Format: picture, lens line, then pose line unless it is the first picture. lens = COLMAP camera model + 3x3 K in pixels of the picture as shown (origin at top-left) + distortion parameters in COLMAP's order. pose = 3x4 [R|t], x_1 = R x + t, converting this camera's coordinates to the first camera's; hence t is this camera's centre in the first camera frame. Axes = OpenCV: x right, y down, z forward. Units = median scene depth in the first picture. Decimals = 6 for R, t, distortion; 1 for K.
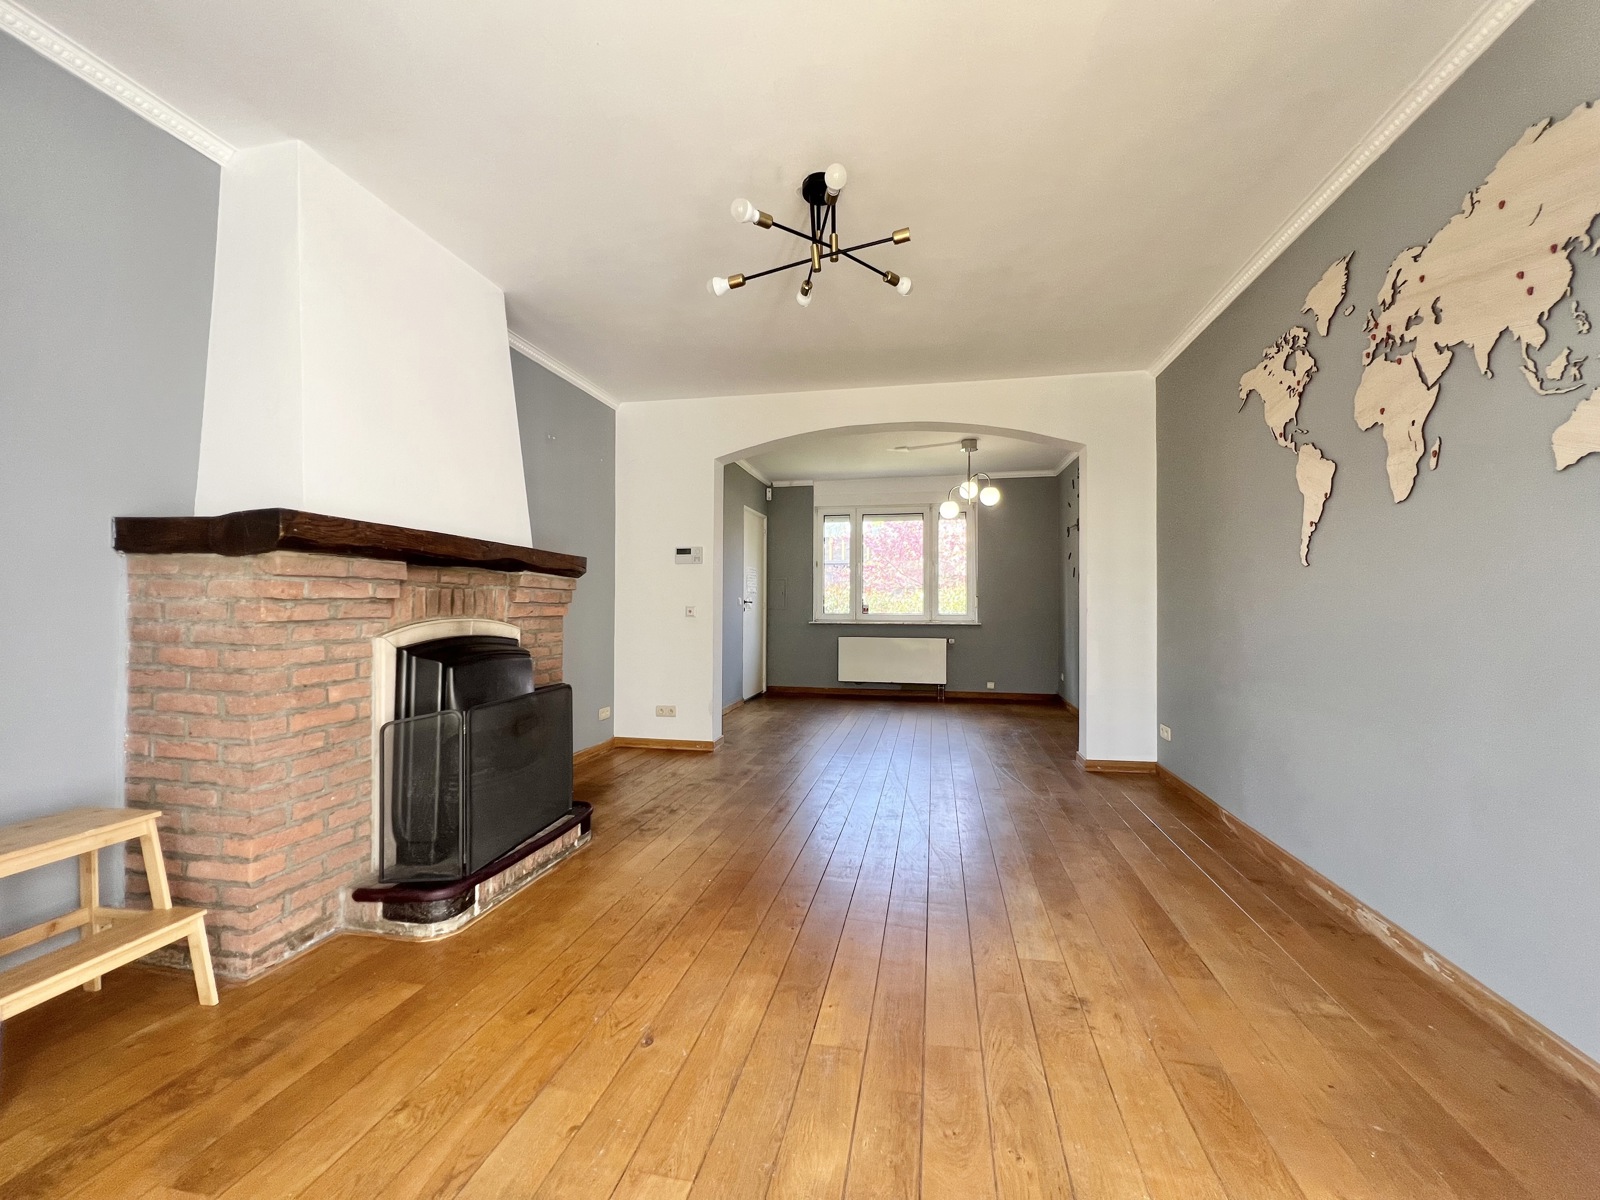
lens RADIAL K [[658.3, 0, 816.3], [0, 658.3, 603.3], [0, 0, 1]] dist [-0.008680, -0.000436]
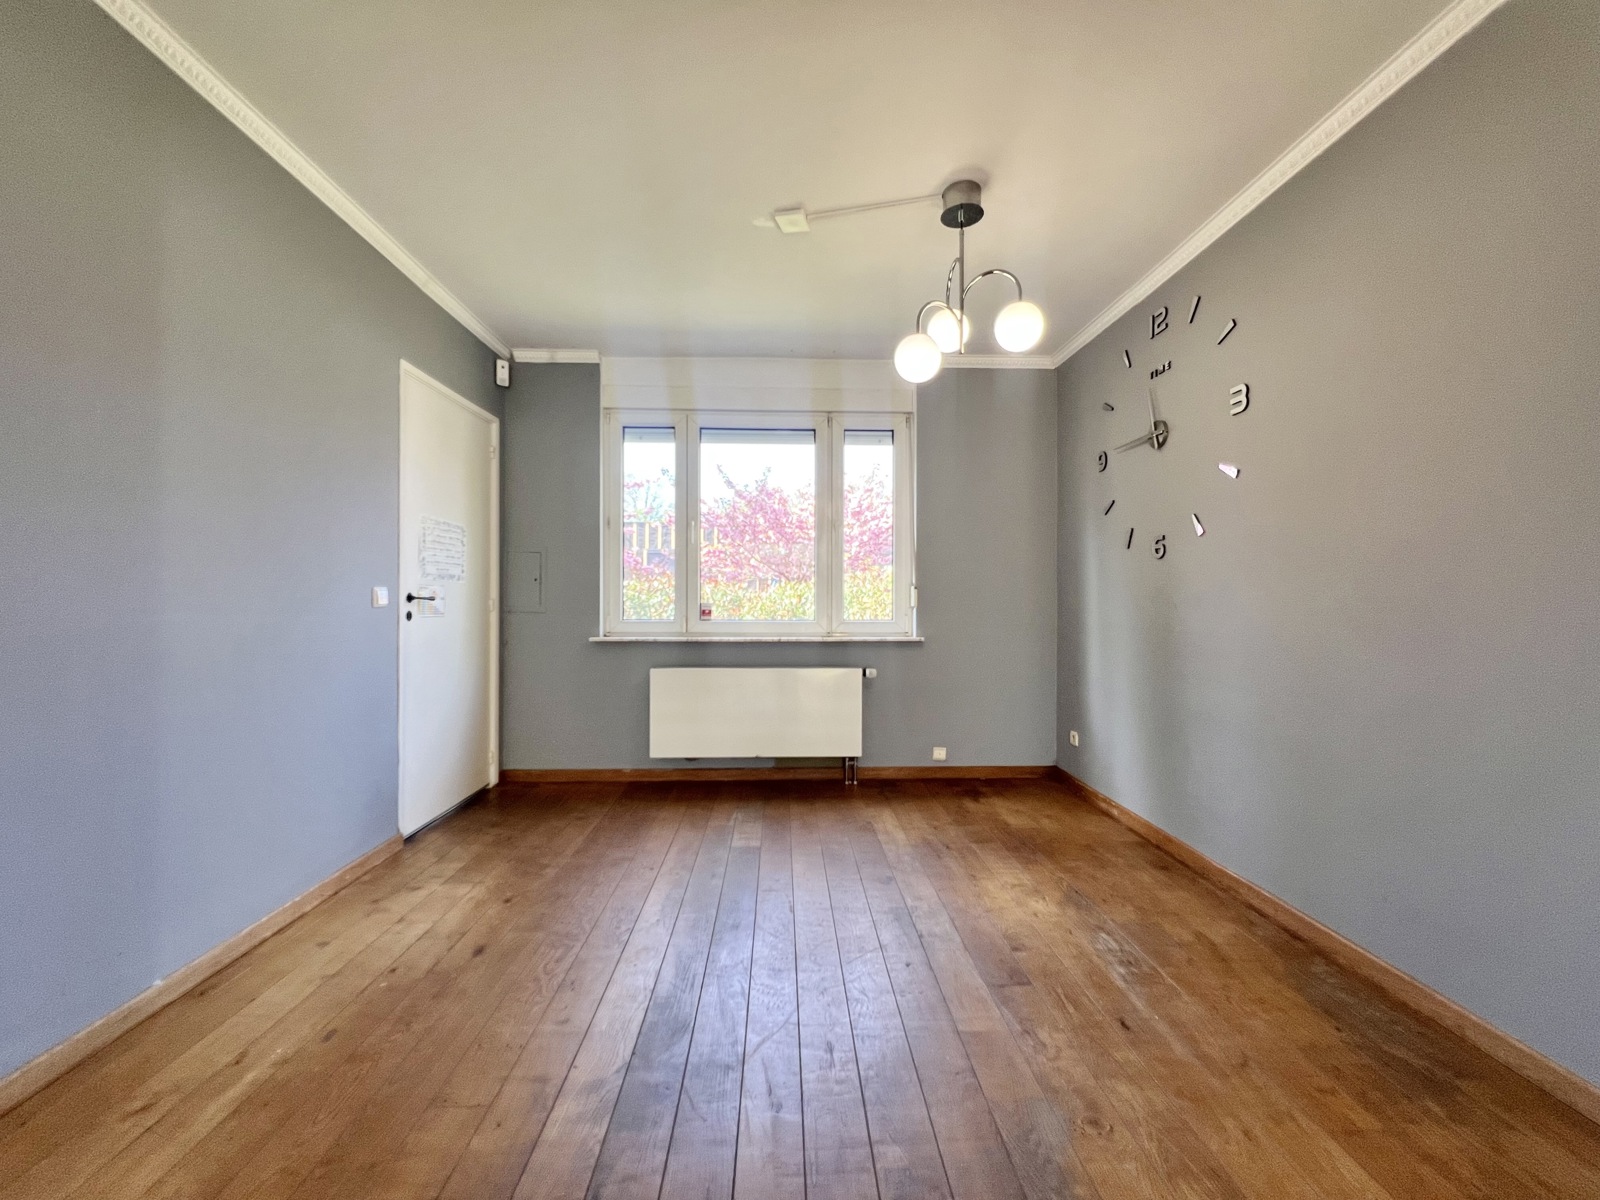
lens RADIAL K [[658.3, 0, 811.2], [0, 658.3, 594.7], [0, 0, 1]] dist [-0.008680, -0.000436]
pose [[0.974891, 0.002105, 0.222675, 0.041419], [-0.002913, 0.999990, 0.003303, -0.006750], [-0.222666, -0.003868, 0.974887, 0.487352]]
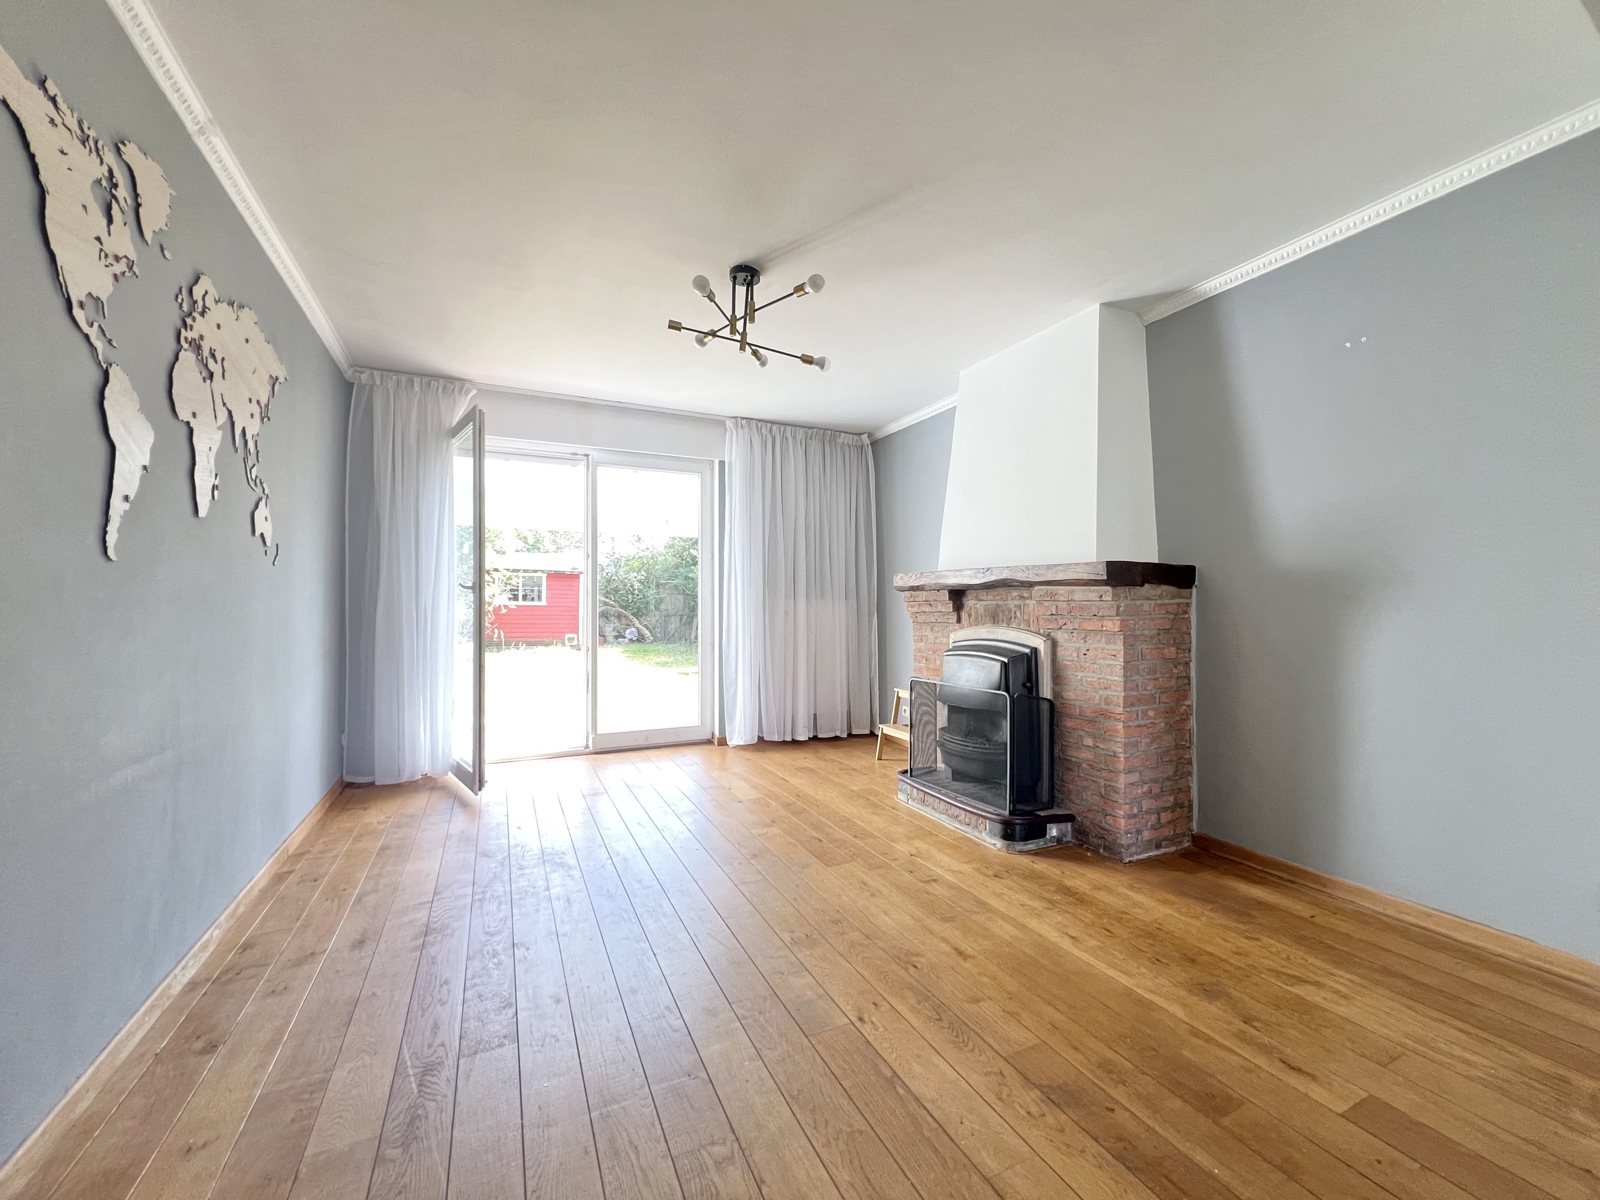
lens RADIAL K [[646.8, 0, 803.2], [0, 646.8, 598.1], [0, 0, 1]] dist [-0.000259, 0.000505]
pose [[-0.812337, -0.012059, -0.583064, 0.195650], [0.002324, 0.999711, -0.023915, -0.007611], [0.583184, -0.020782, -0.812075, 0.624717]]
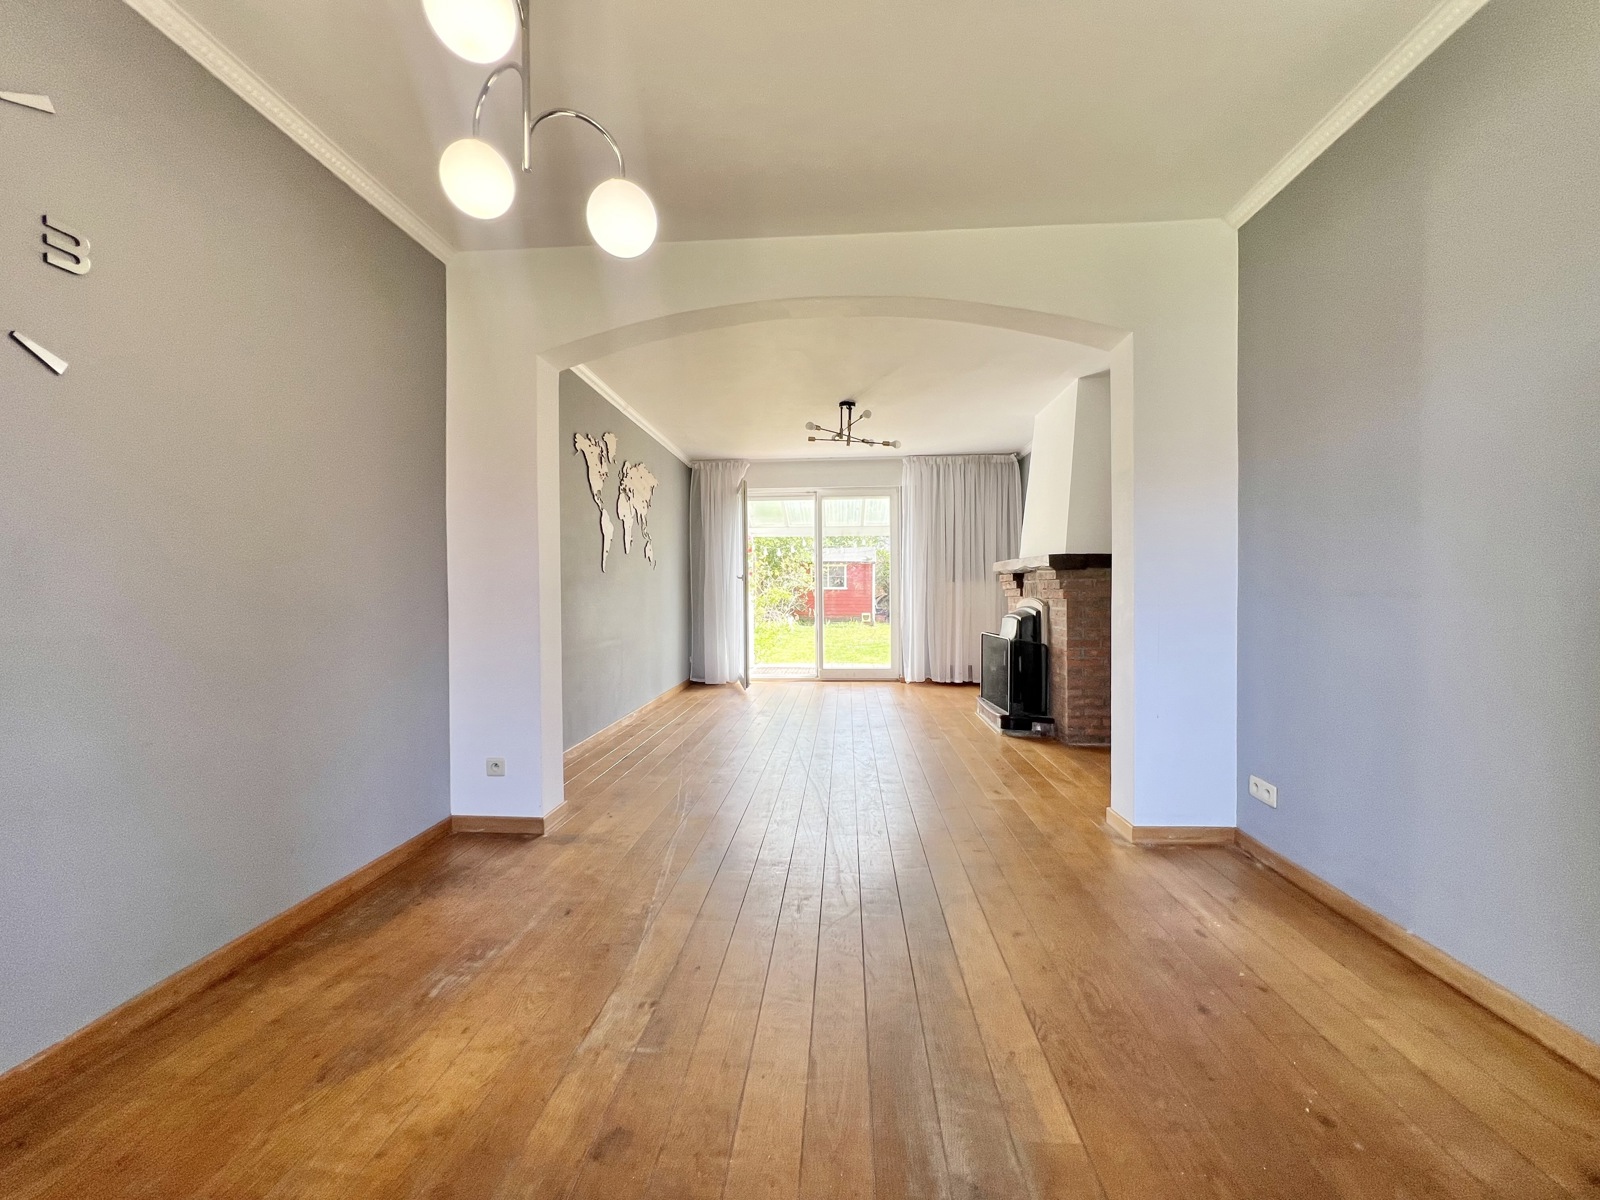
lens RADIAL K [[646.8, 0, 795.0], [0, 646.8, 599.2], [0, 0, 1]] dist [-0.000259, 0.000505]
pose [[-0.994961, 0.003692, -0.100196, 0.128392], [0.003872, 0.999991, -0.001607, 0.003981], [0.100189, -0.001986, -0.994966, 0.998567]]
